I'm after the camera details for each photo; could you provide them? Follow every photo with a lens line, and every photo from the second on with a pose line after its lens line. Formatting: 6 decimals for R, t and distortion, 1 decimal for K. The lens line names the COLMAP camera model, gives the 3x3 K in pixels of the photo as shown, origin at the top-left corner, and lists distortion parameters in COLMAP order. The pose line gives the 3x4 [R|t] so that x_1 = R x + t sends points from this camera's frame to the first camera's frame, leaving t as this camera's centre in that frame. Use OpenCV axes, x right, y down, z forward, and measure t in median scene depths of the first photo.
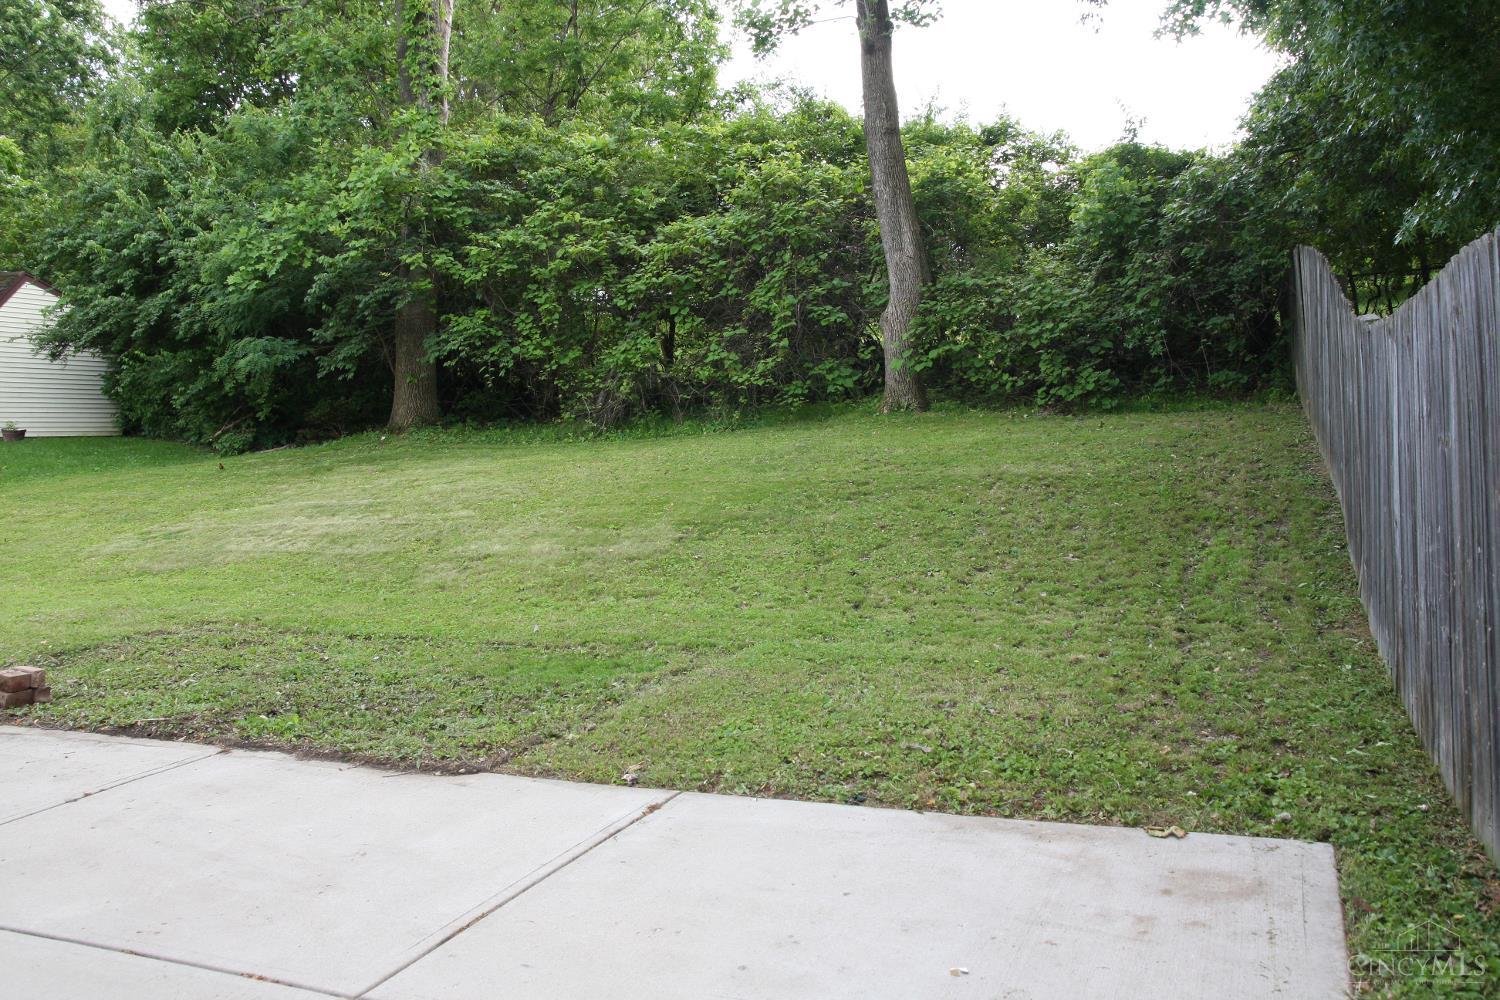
lens RADIAL K [[1200.8, 0, 751.7], [0, 1200.8, 509.2], [0, 0, 1]] dist [-0.018302, -0.002816]
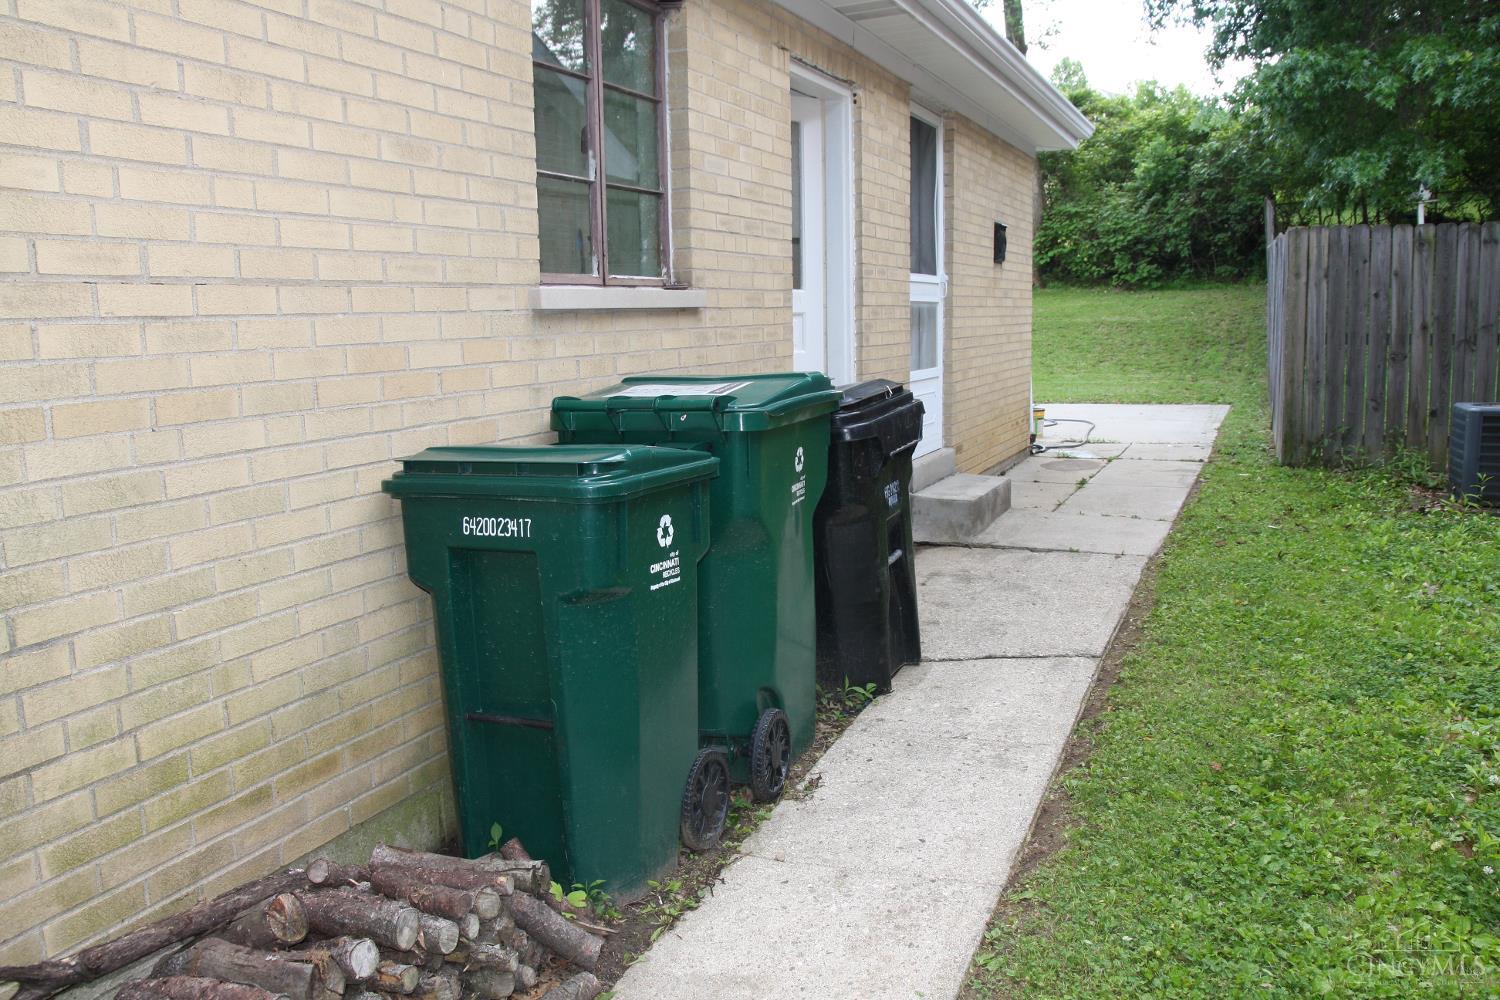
lens RADIAL K [[1200.8, 0, 752.1], [0, 1200.8, 485.9], [0, 0, 1]] dist [-0.018302, -0.002816]
pose [[0.999905, 0.008275, -0.011004, -0.247963], [-0.007357, 0.996688, 0.080985, 0.061705], [0.011637, -0.080896, 0.996655, -0.708466]]
